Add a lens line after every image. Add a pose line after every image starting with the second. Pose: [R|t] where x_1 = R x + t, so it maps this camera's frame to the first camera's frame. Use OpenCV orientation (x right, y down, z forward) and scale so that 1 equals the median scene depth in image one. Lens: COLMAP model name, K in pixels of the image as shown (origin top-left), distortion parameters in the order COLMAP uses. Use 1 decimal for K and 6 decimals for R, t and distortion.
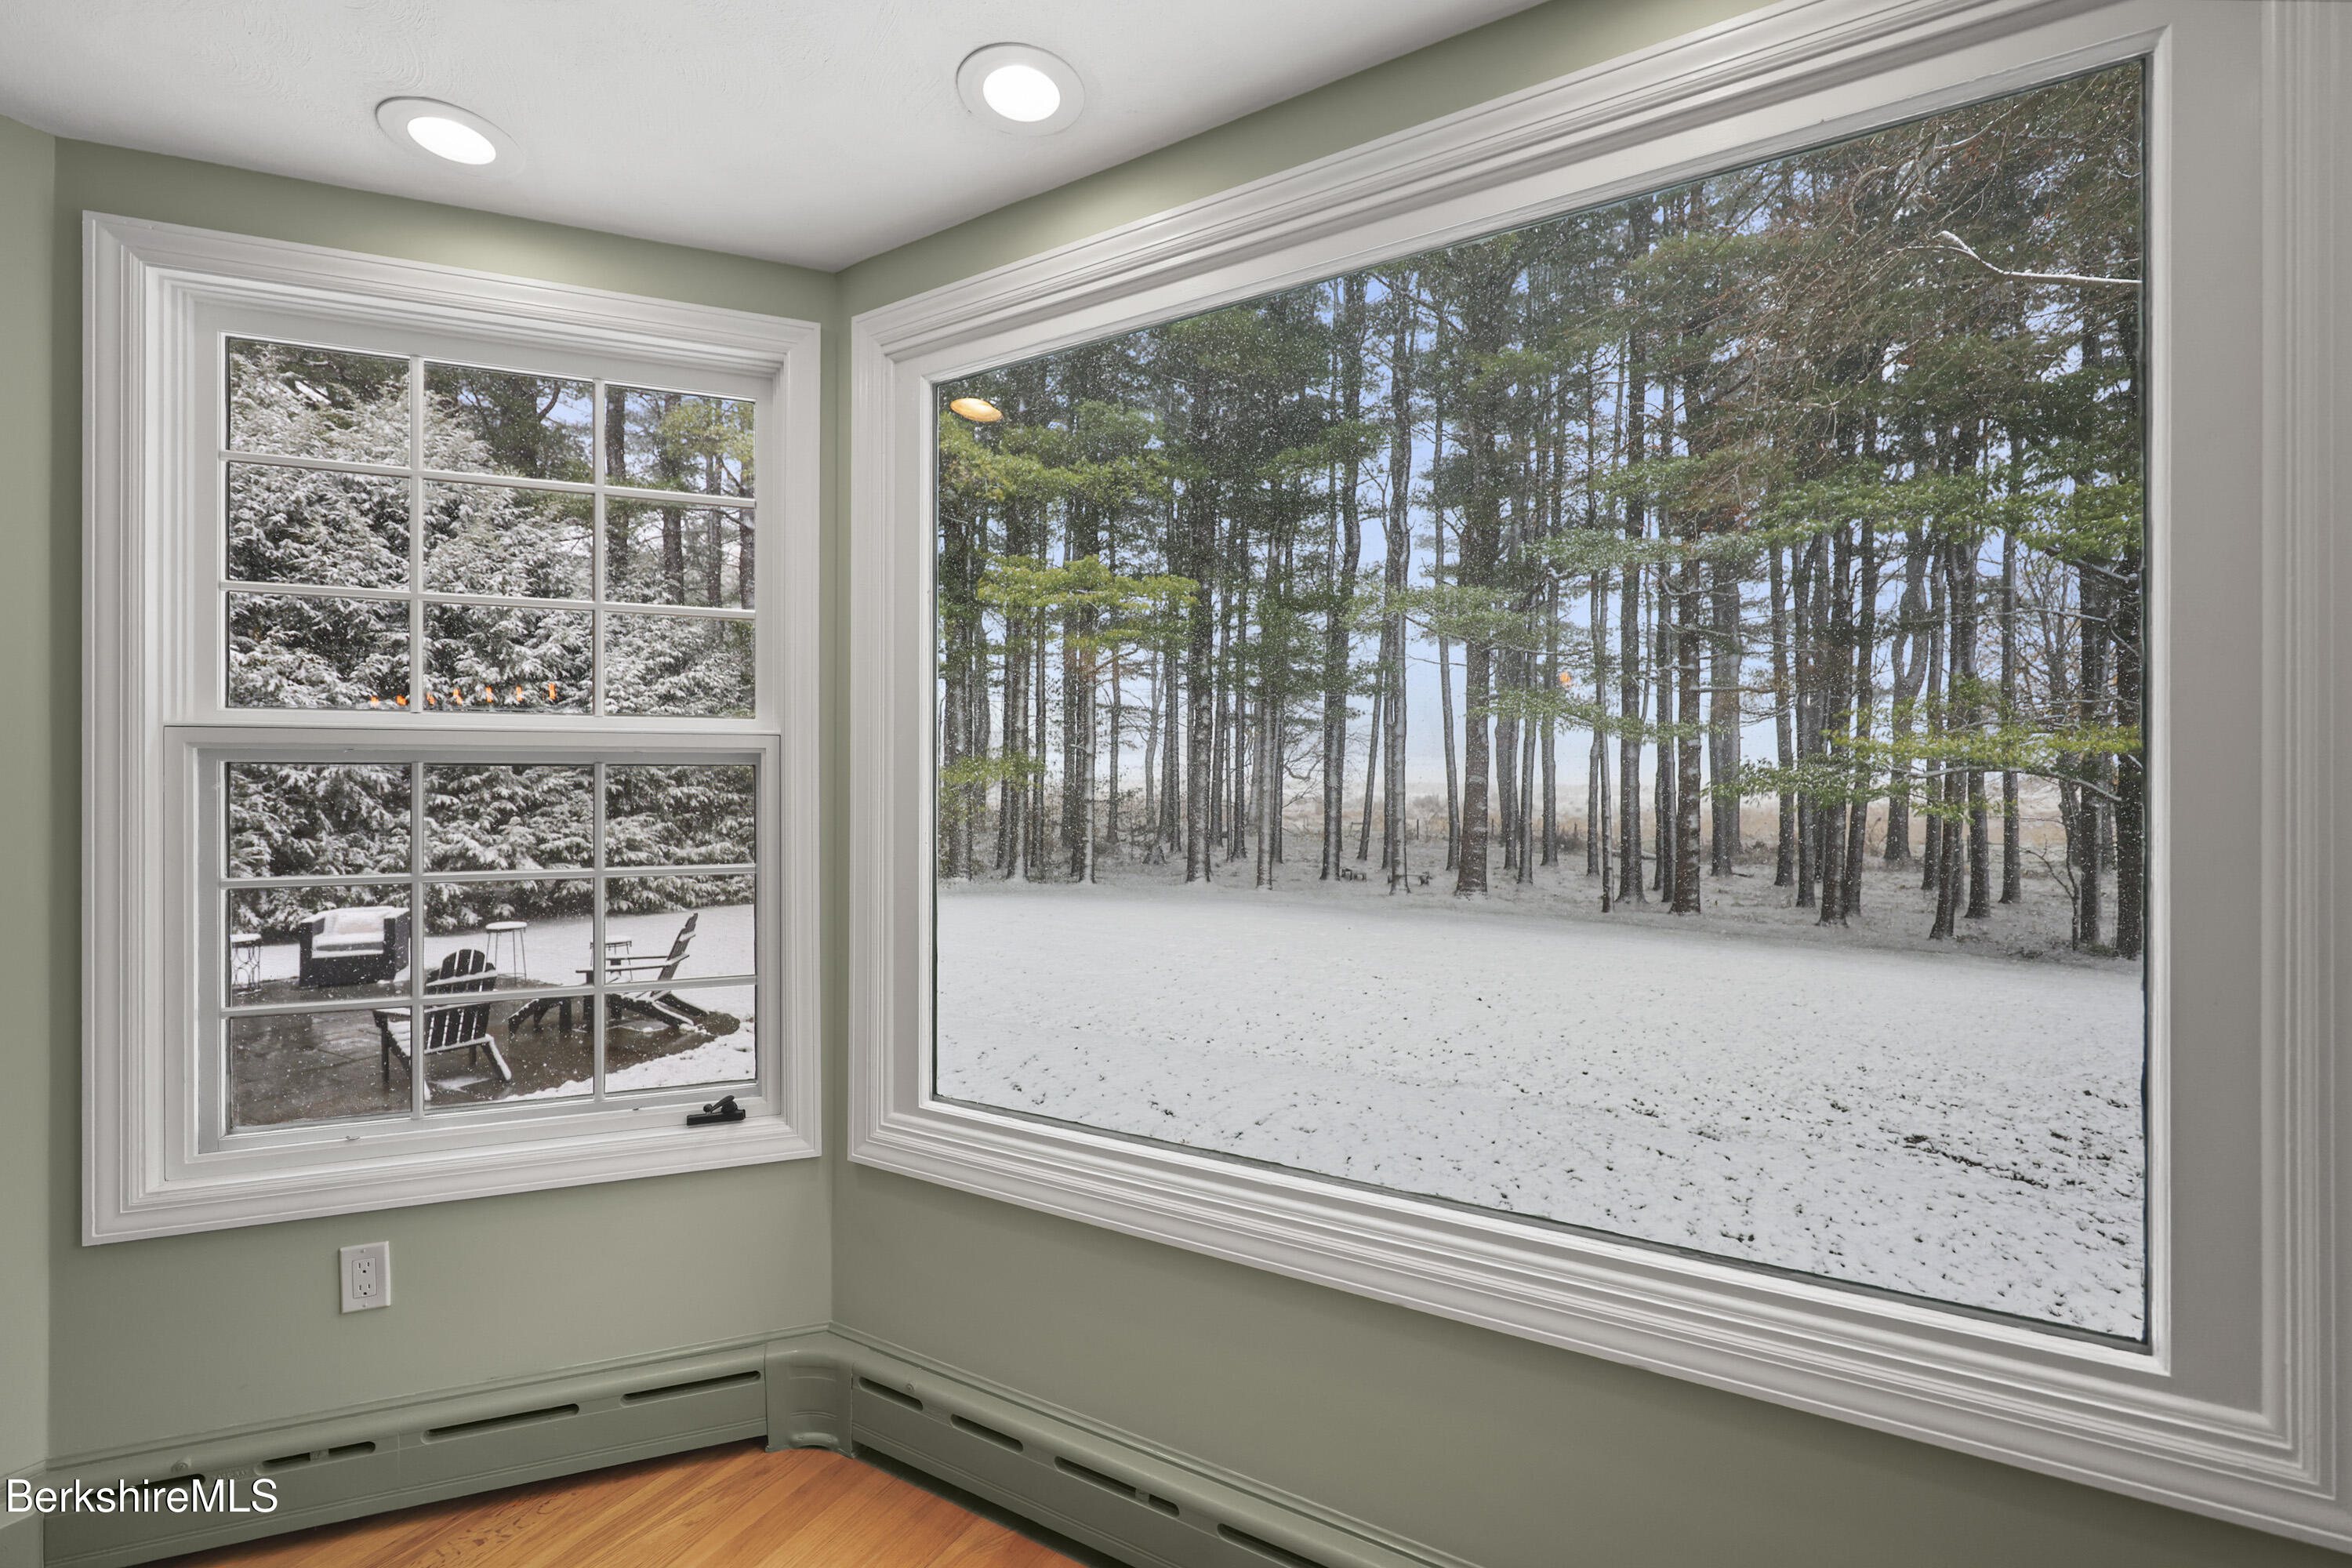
lens RADIAL K [[953.4, 0, 1183.4], [0, 953.4, 774.6], [0, 0, 1]] dist [-0.002419, 0.000137]
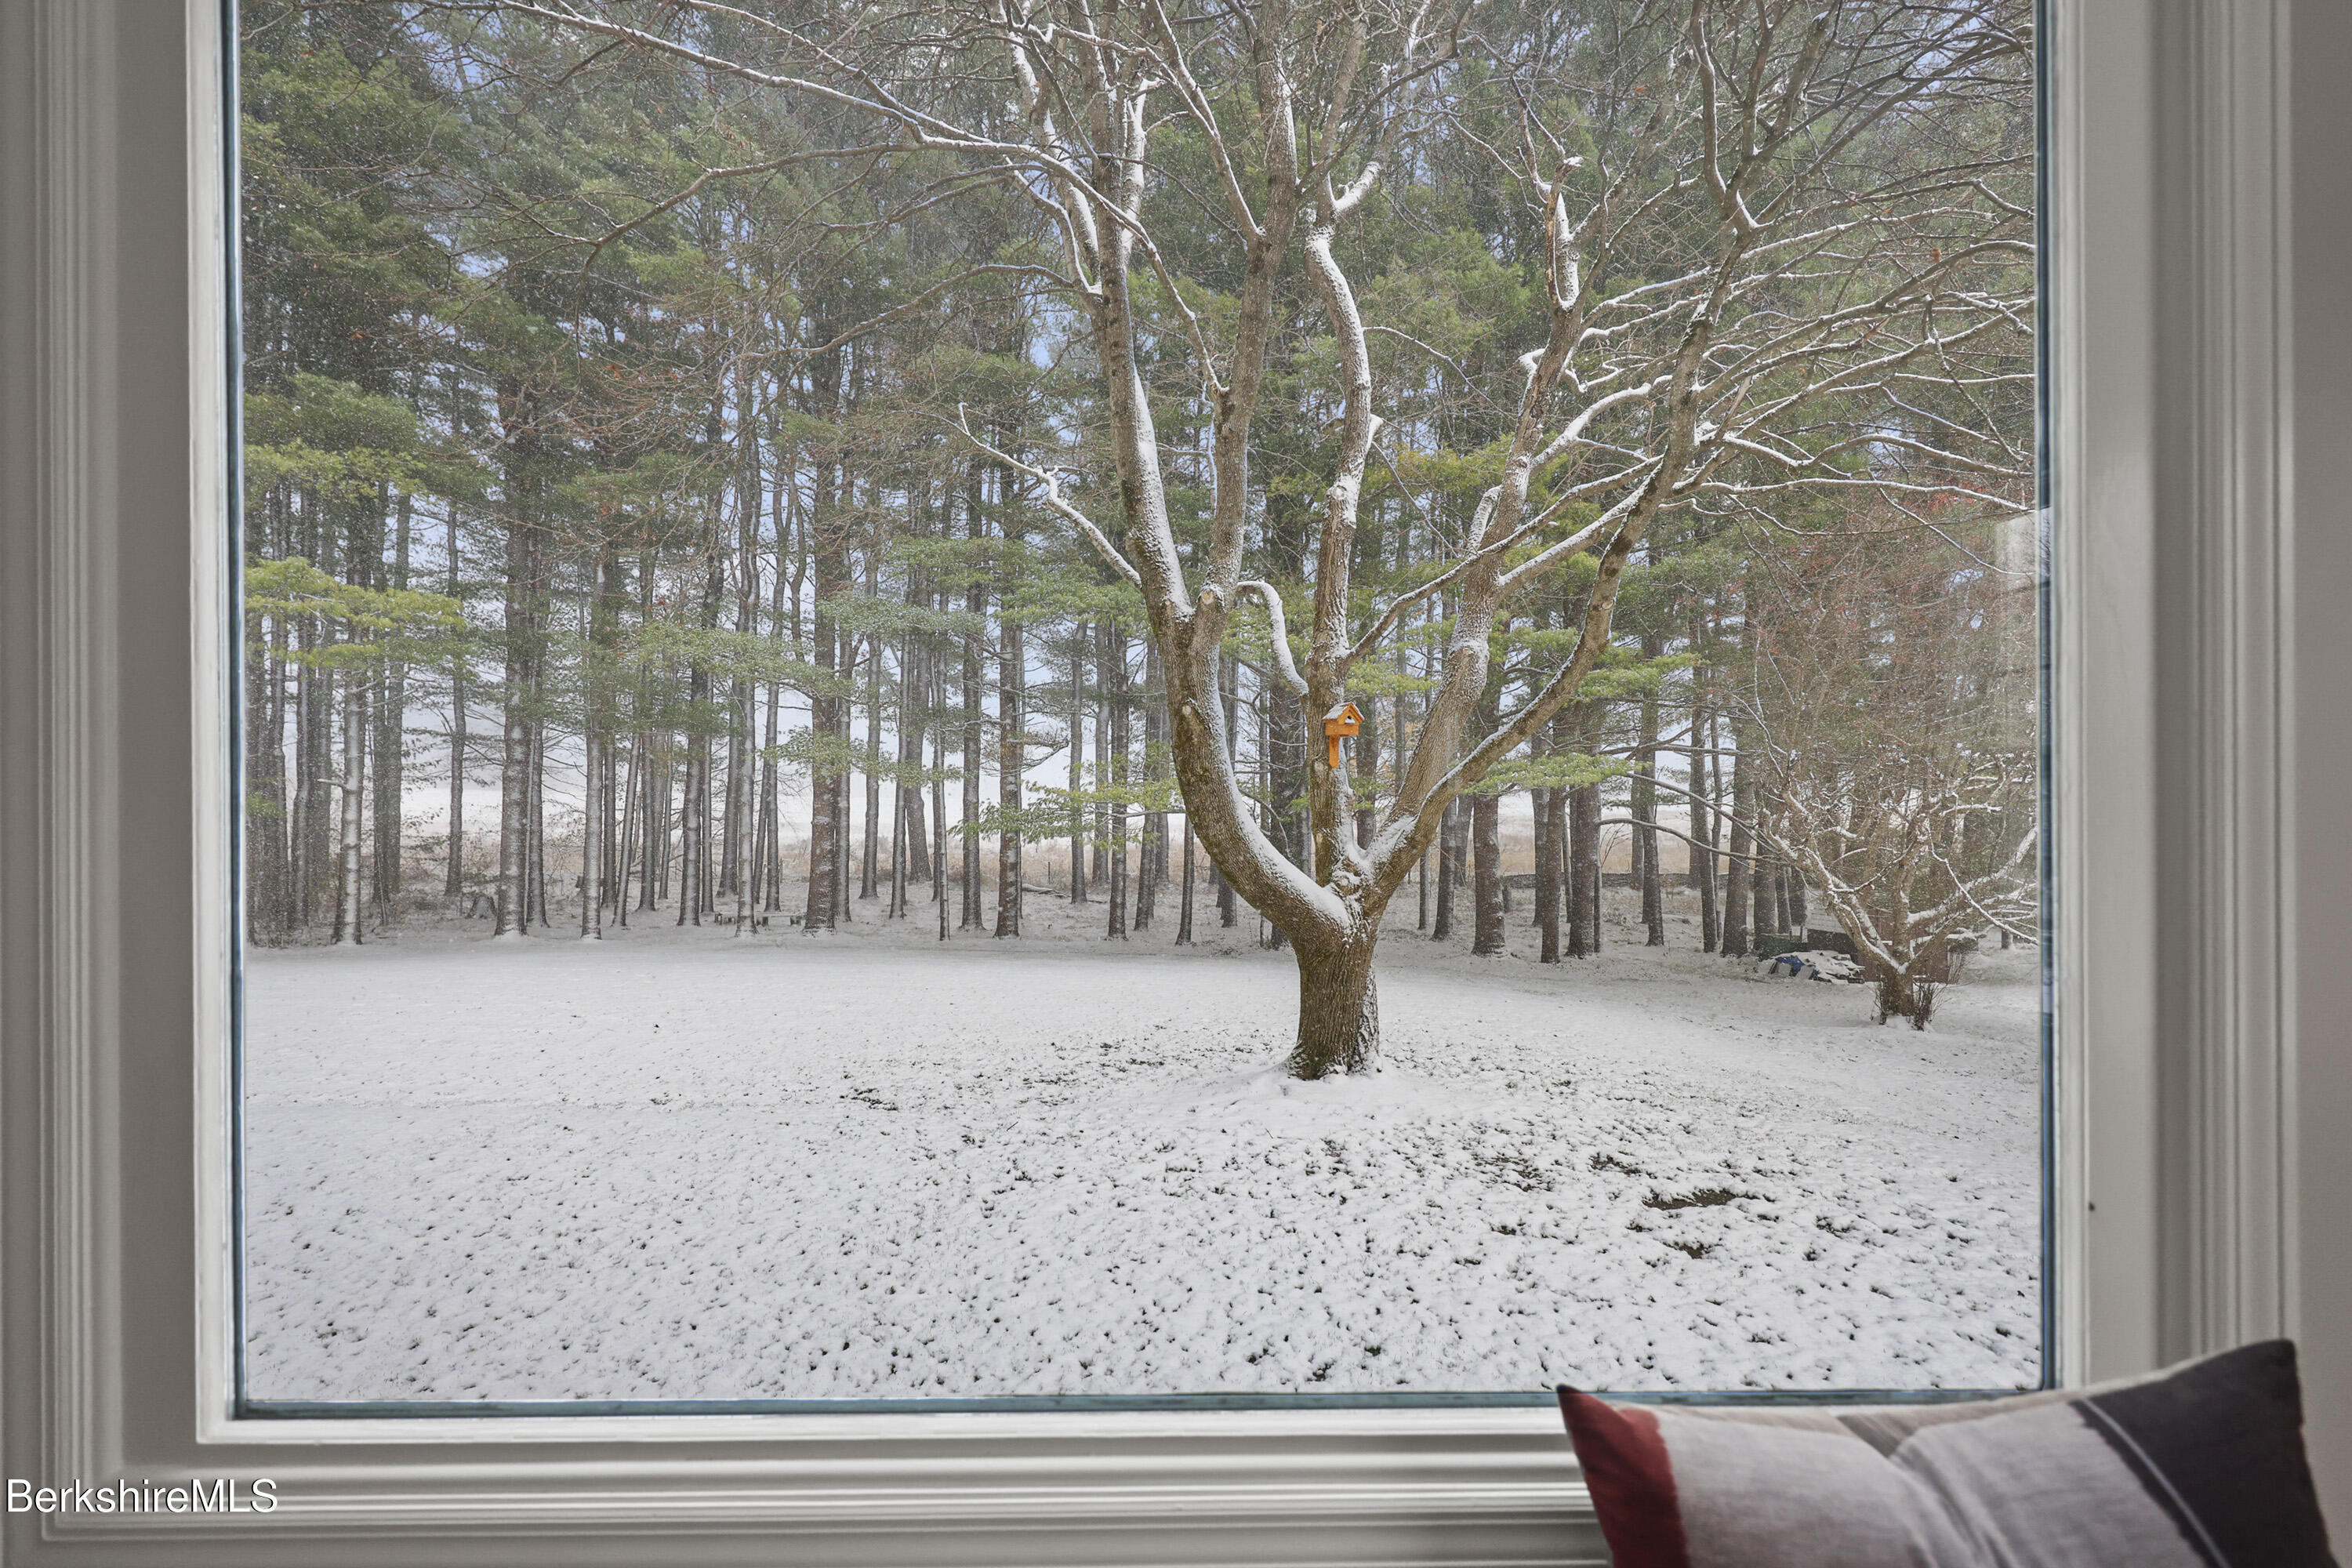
lens RADIAL K [[957.2, 0, 1169.5], [0, 957.2, 803.6], [0, 0, 1]] dist [-0.000561, -0.000240]
pose [[0.872398, 0.008065, 0.488729, 1.424271], [-0.001645, 0.999907, -0.013566, -0.002965], [-0.488793, 0.011031, 0.872330, -1.091841]]
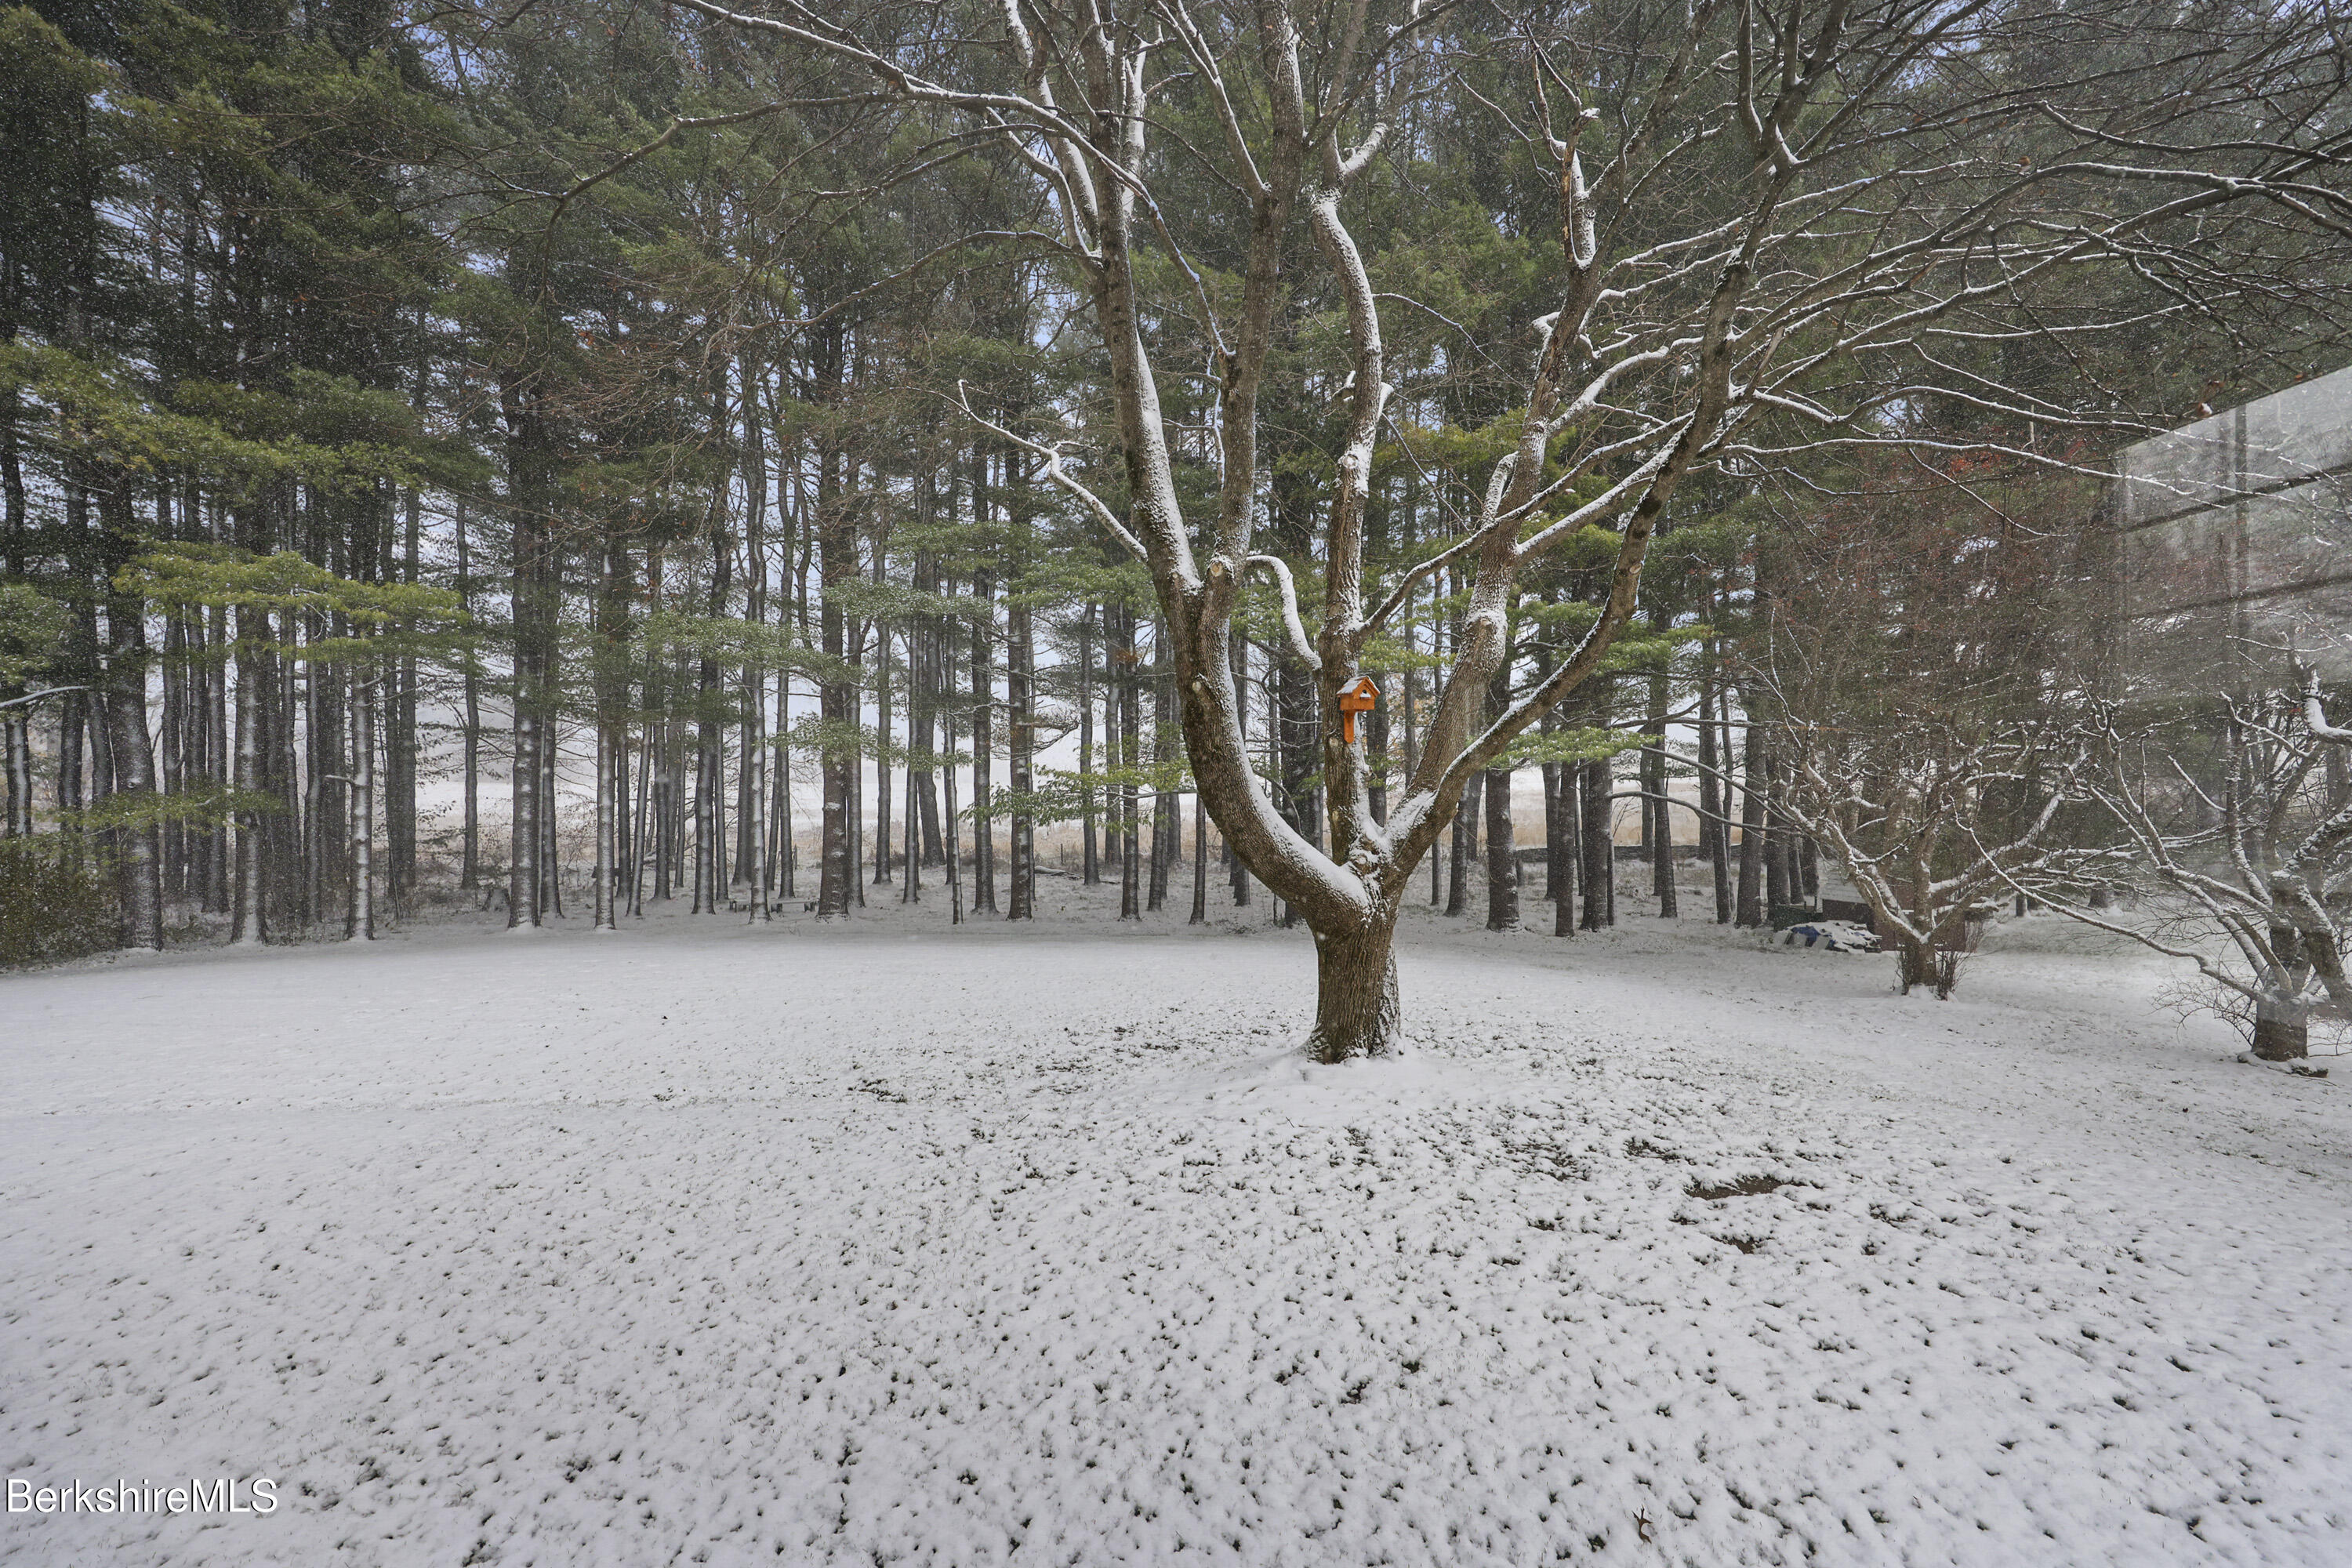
lens RADIAL K [[945.7, 0, 1179.3], [0, 945.7, 791.2], [0, 0, 1]] dist [0.002779, 0.000162]
pose [[0.873189, -0.010278, 0.487274, 1.492921], [0.015697, 0.999852, -0.007040, 0.002843], [-0.487129, 0.013796, 0.873221, -0.968023]]
